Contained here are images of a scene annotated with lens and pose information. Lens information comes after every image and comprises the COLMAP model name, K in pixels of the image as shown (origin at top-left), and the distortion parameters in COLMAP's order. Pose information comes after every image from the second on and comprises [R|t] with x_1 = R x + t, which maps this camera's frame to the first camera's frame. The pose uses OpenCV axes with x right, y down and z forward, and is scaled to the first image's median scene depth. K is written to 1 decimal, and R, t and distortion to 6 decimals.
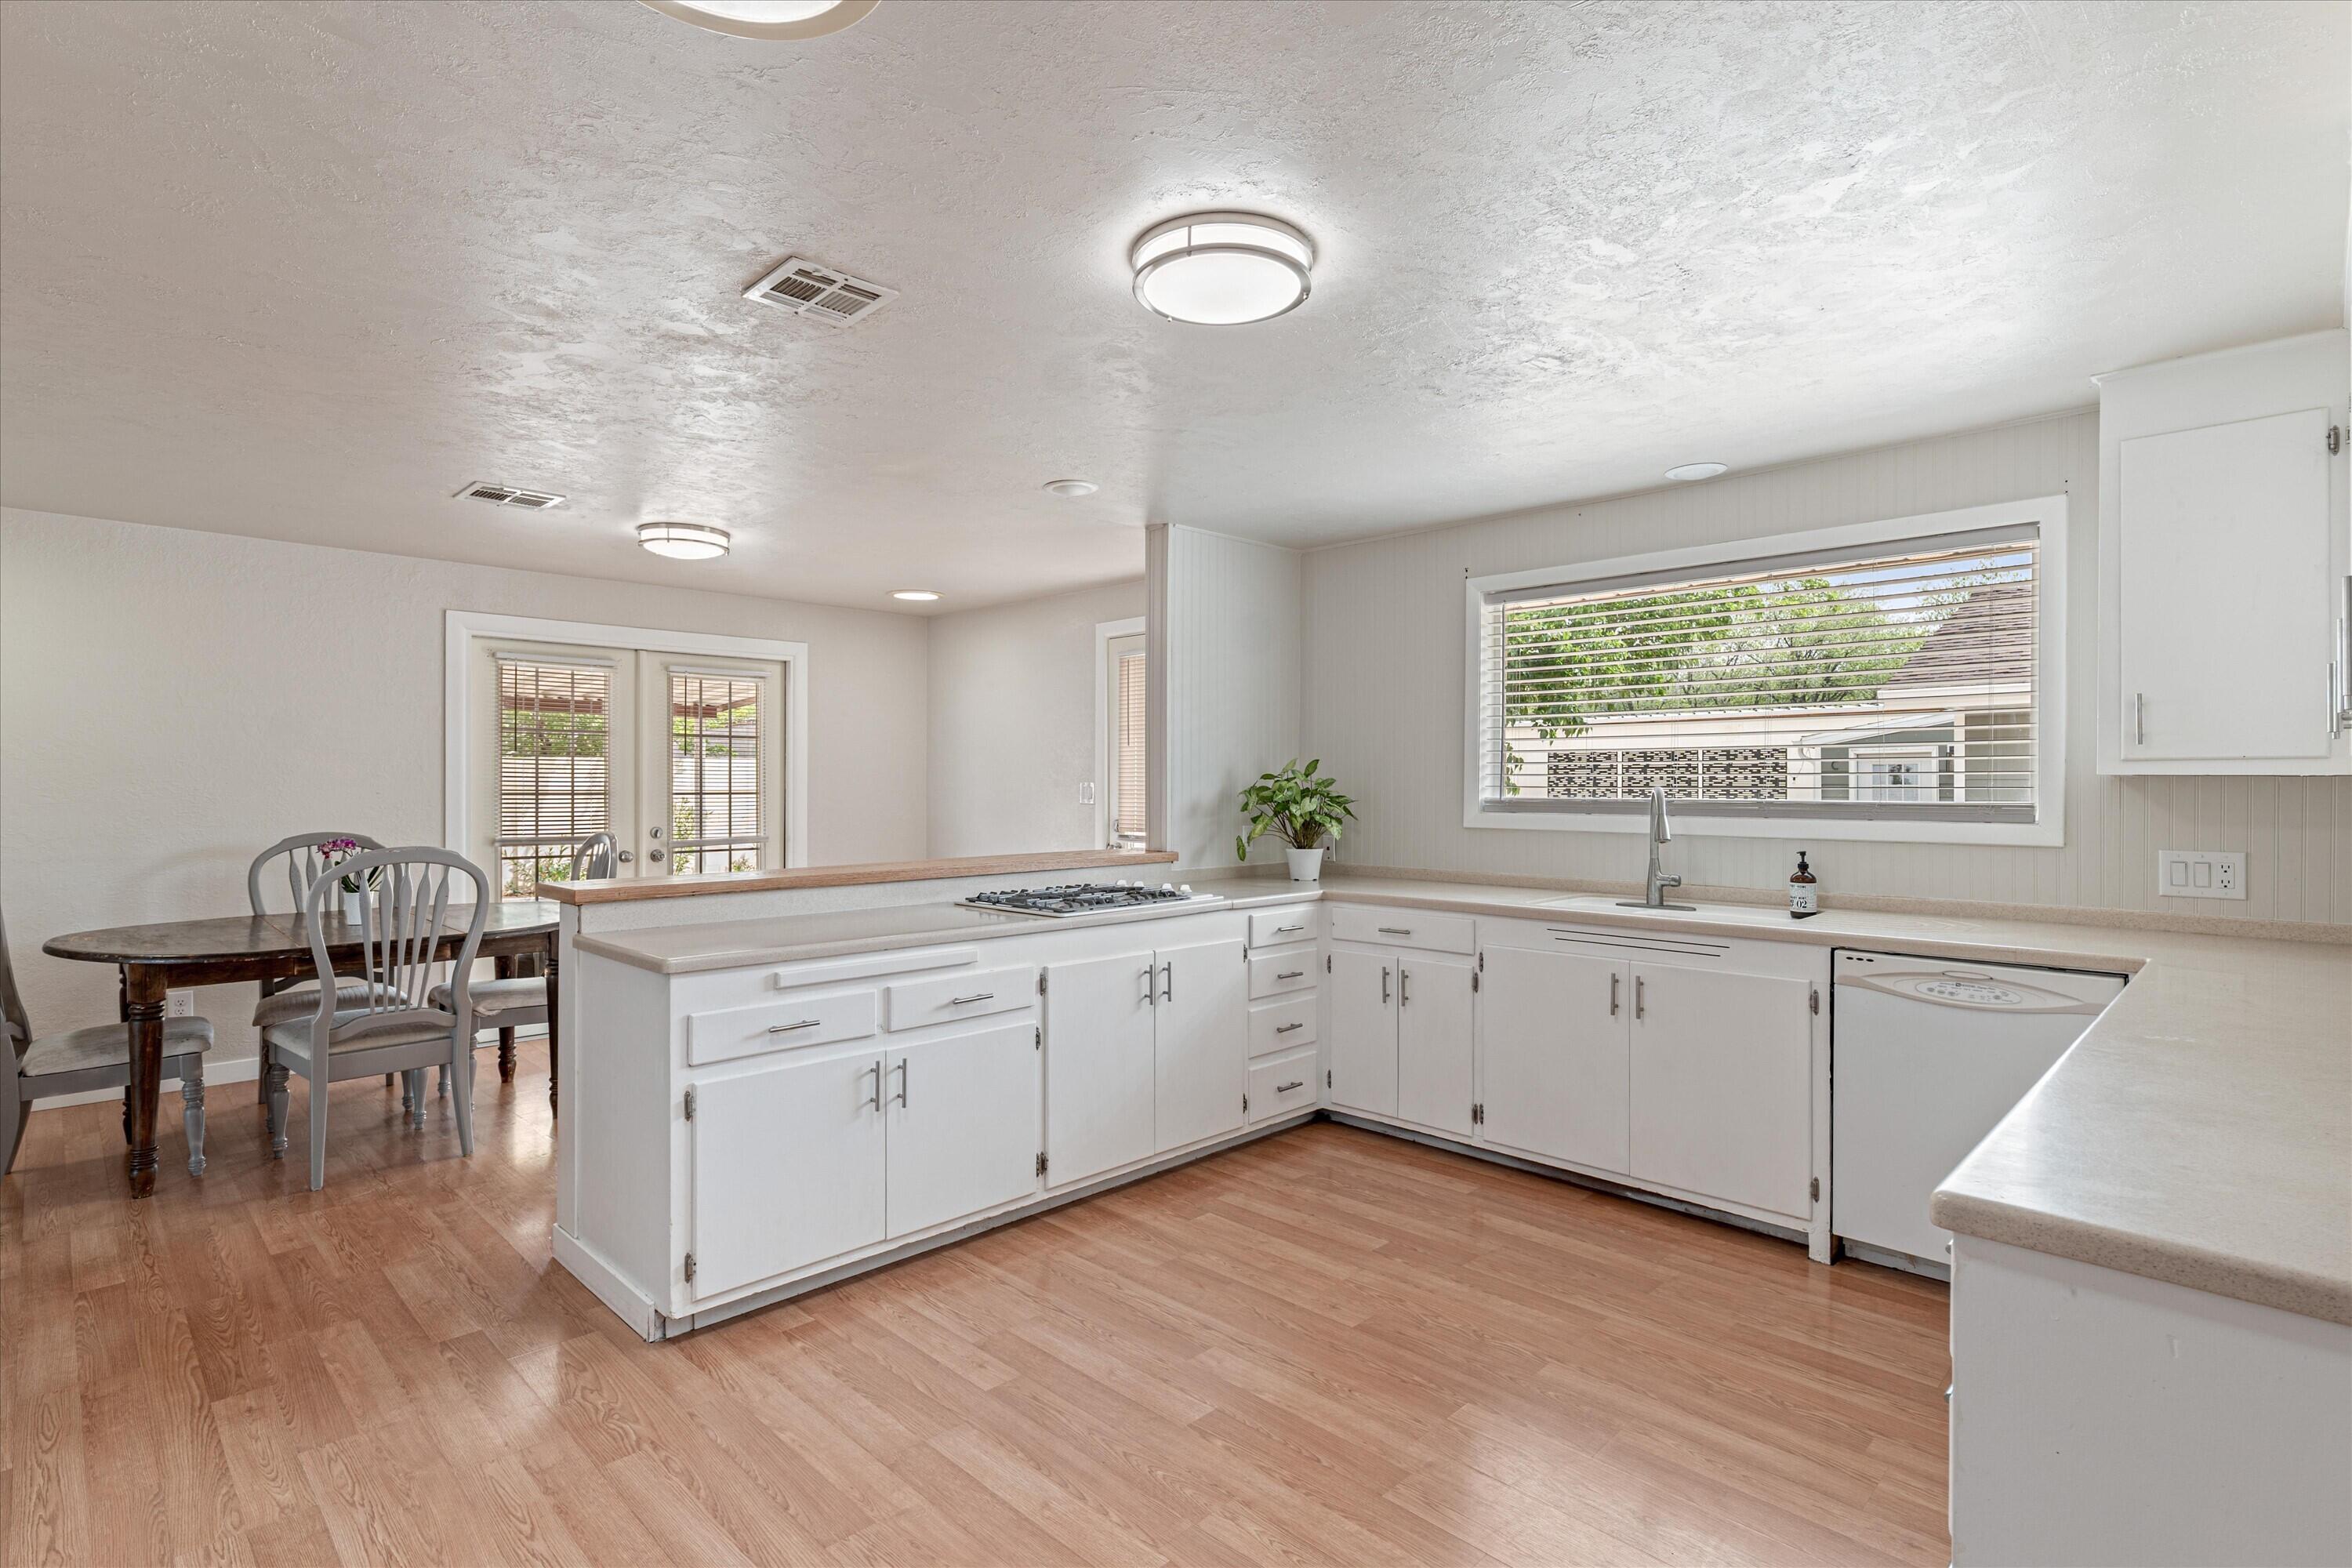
lens RADIAL K [[1124.5, 0, 1181.5], [0, 1124.5, 787.6], [0, 0, 1]] dist [0.000715, -0.000073]
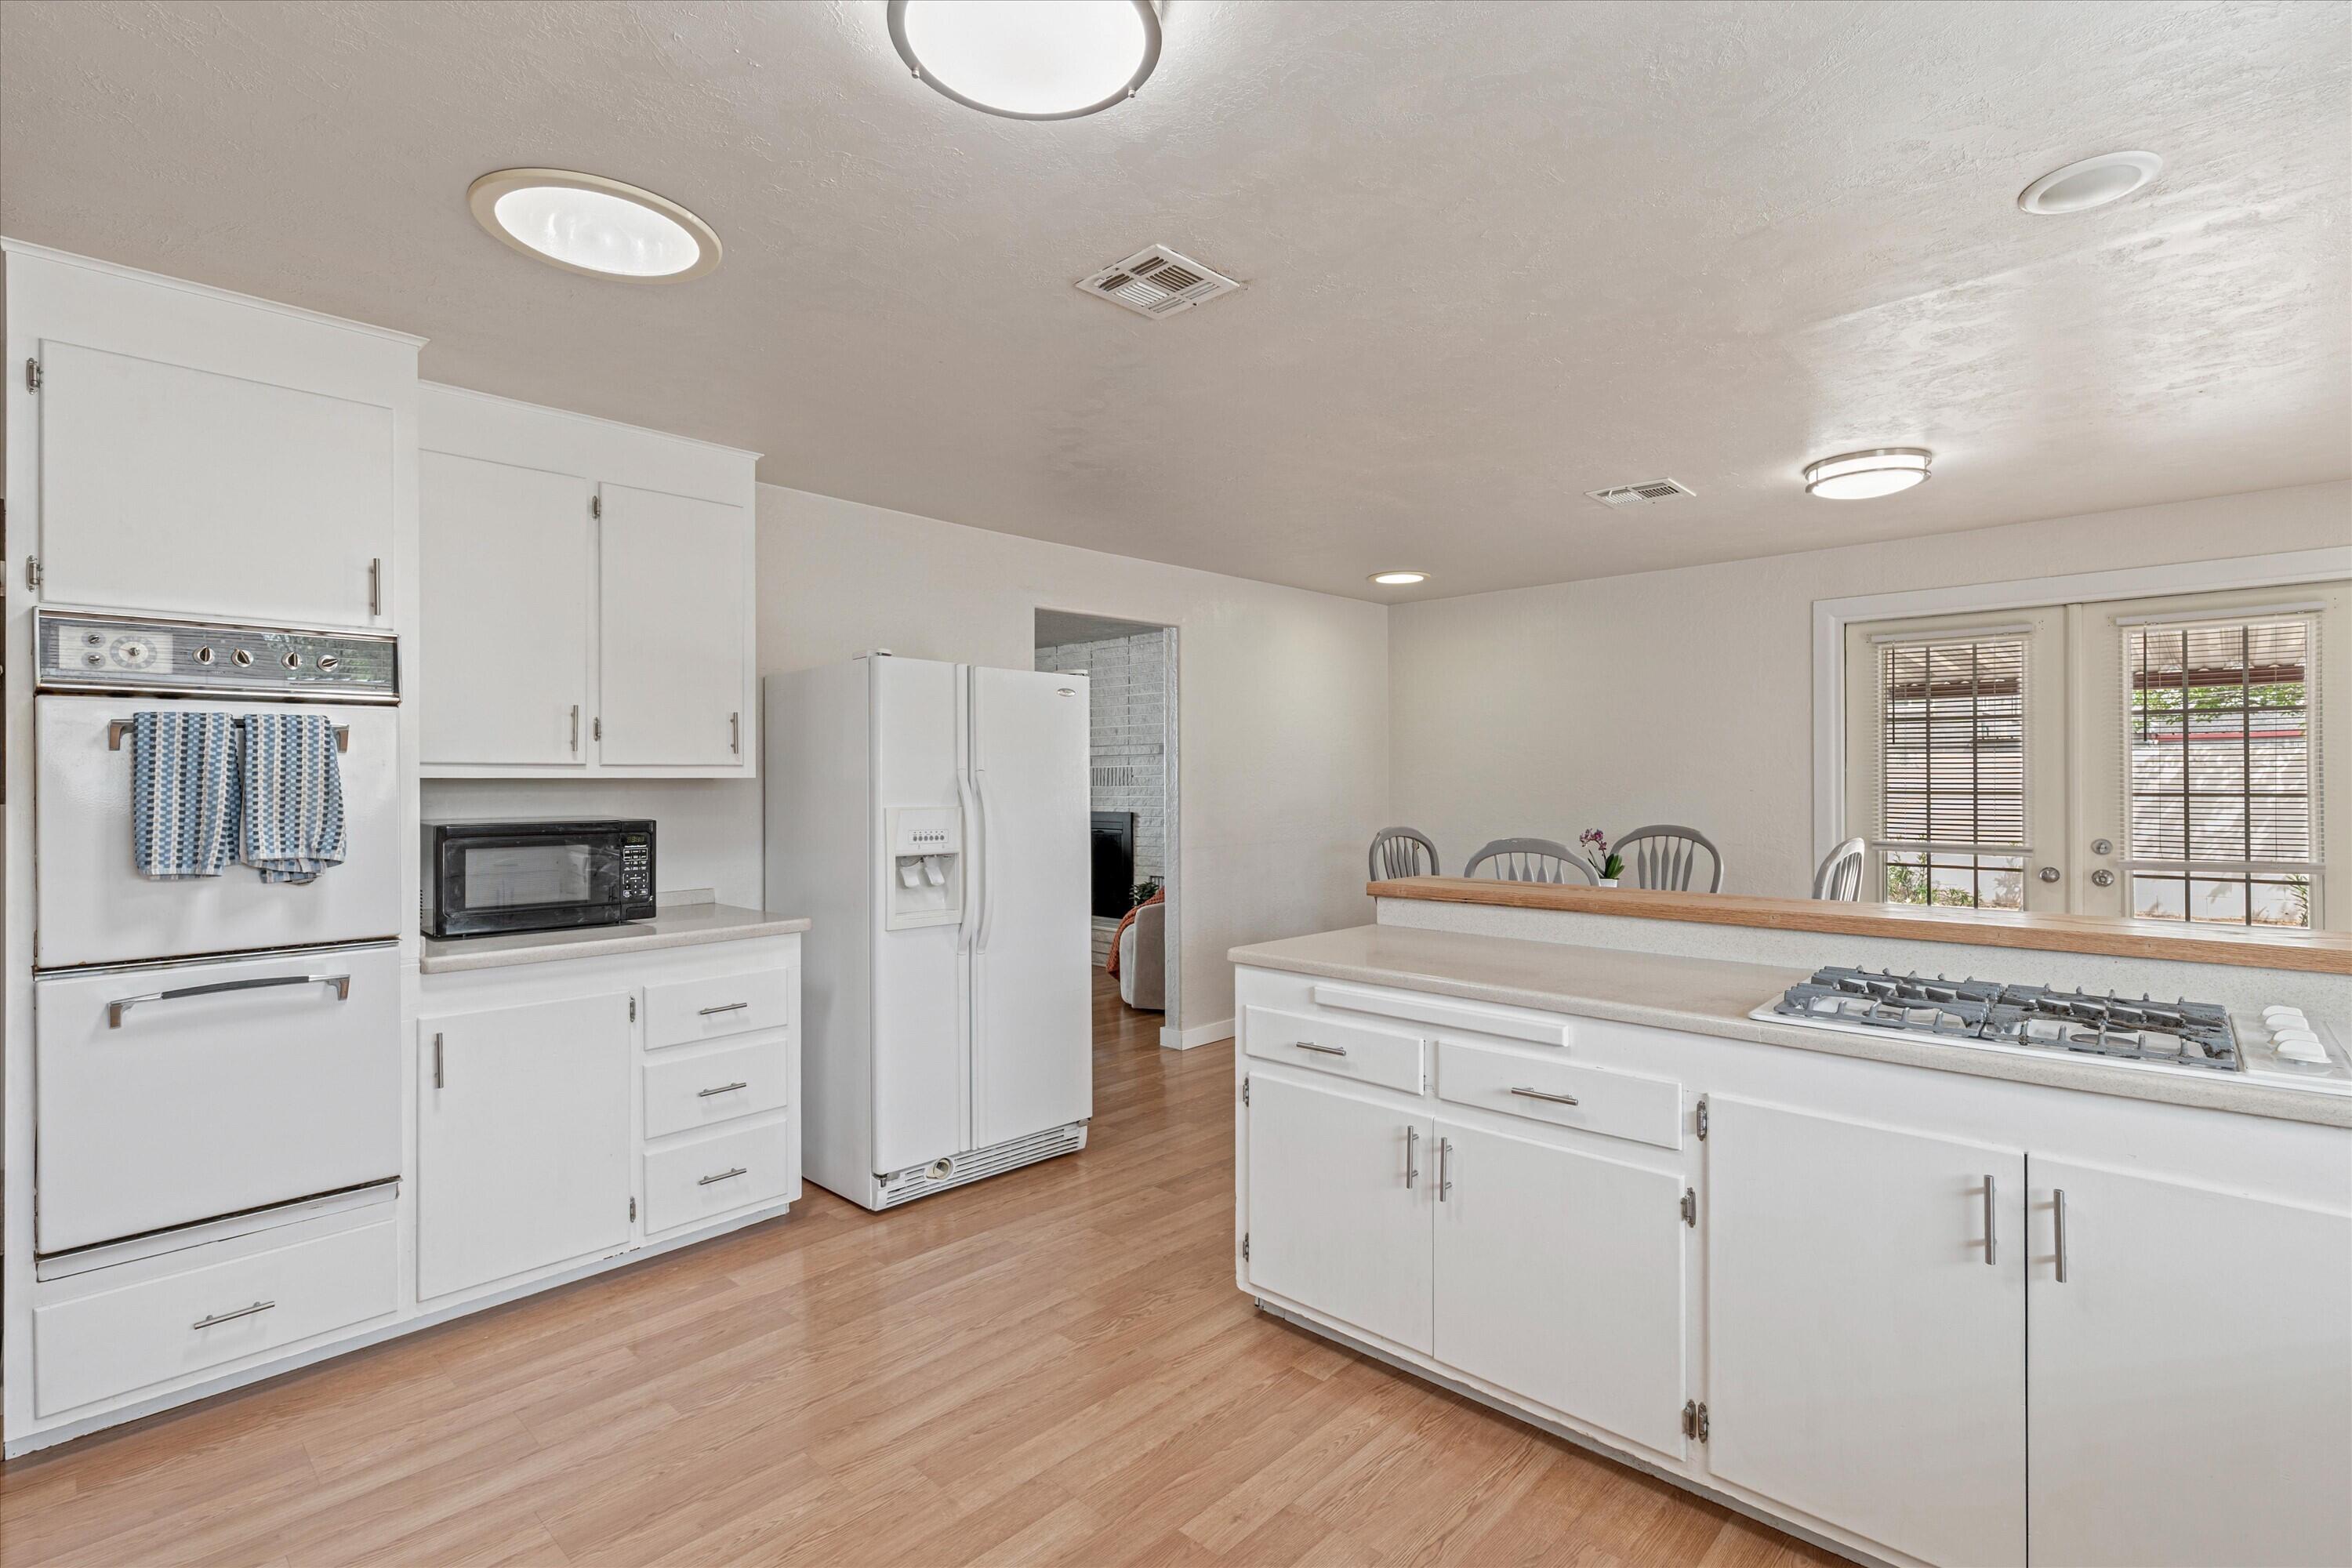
lens RADIAL K [[1082.0, 0, 1173.5], [0, 1082.0, 773.6], [0, 0, 1]] dist [0.001012, -0.000596]
pose [[0.022933, -0.007068, -0.999712, 0.412743], [-0.000533, 0.999975, -0.007082, -0.004952], [0.999737, 0.000695, 0.022929, 0.655640]]
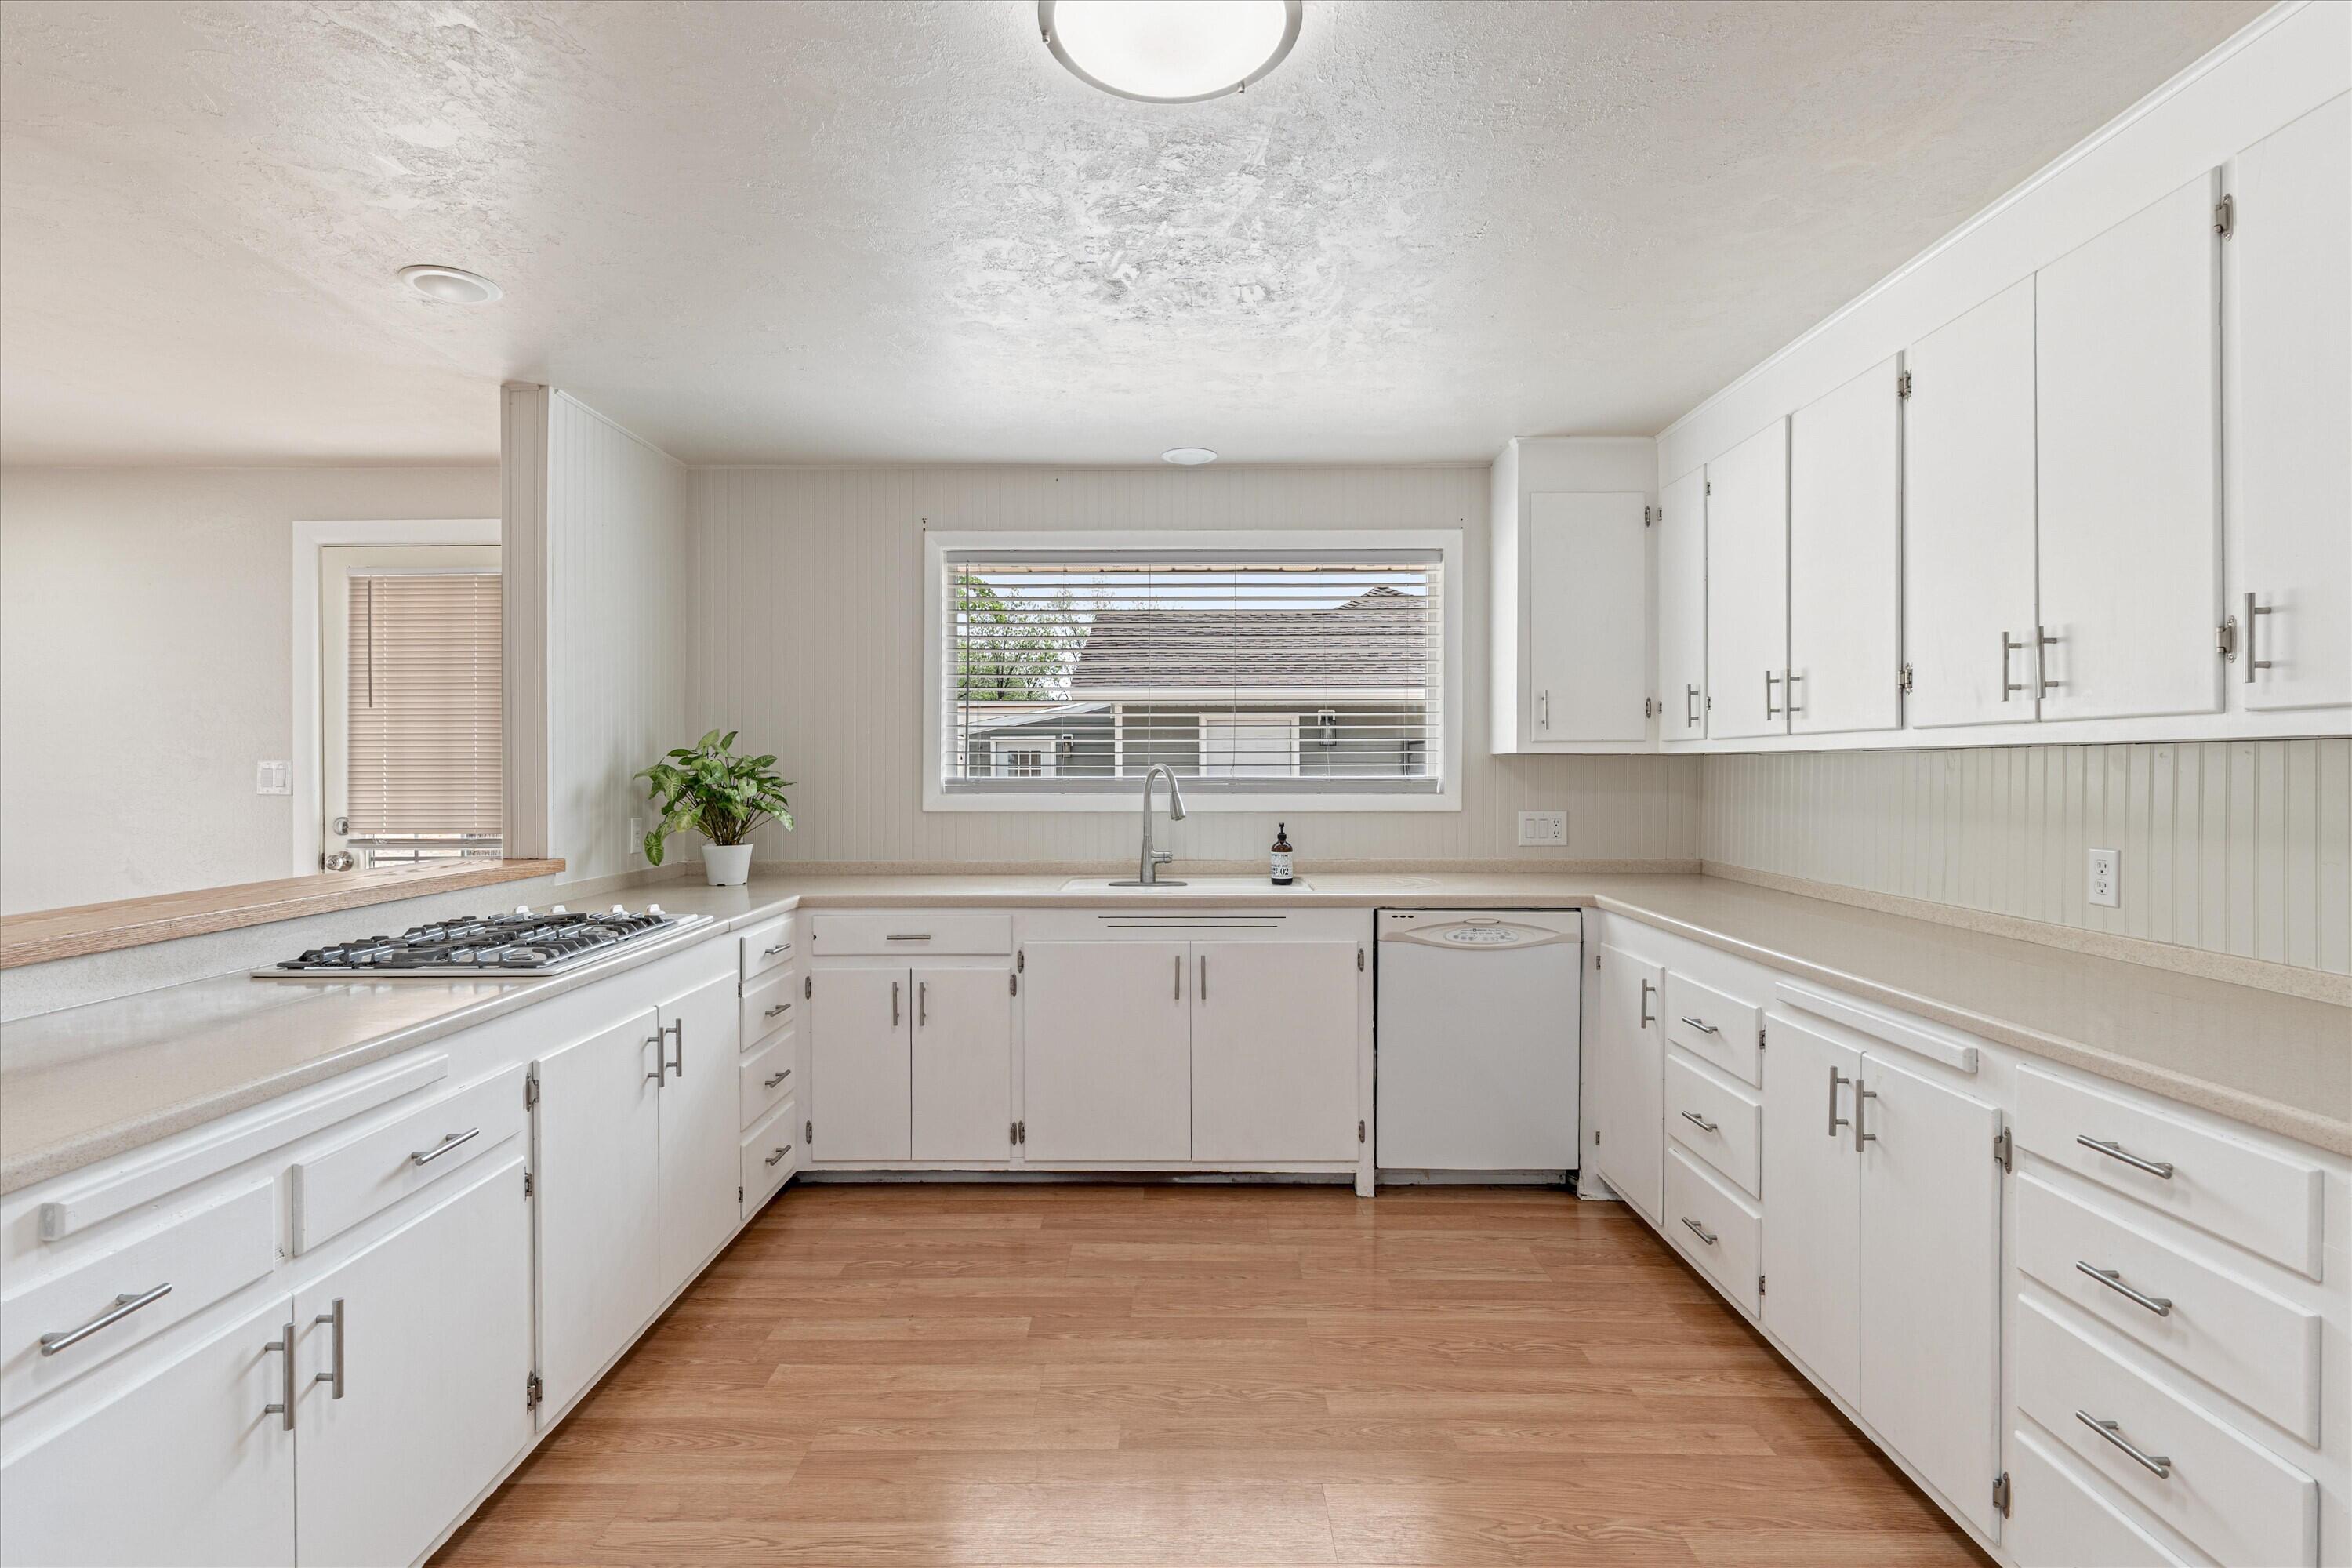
lens RADIAL K [[1082.0, 0, 1173.5], [0, 1082.0, 773.6], [0, 0, 1]] dist [0.001012, -0.000596]
pose [[0.718470, -0.005172, 0.695539, -0.257403], [0.005018, 0.999985, 0.002253, 0.005852], [-0.695540, 0.001872, 0.718485, 0.323512]]
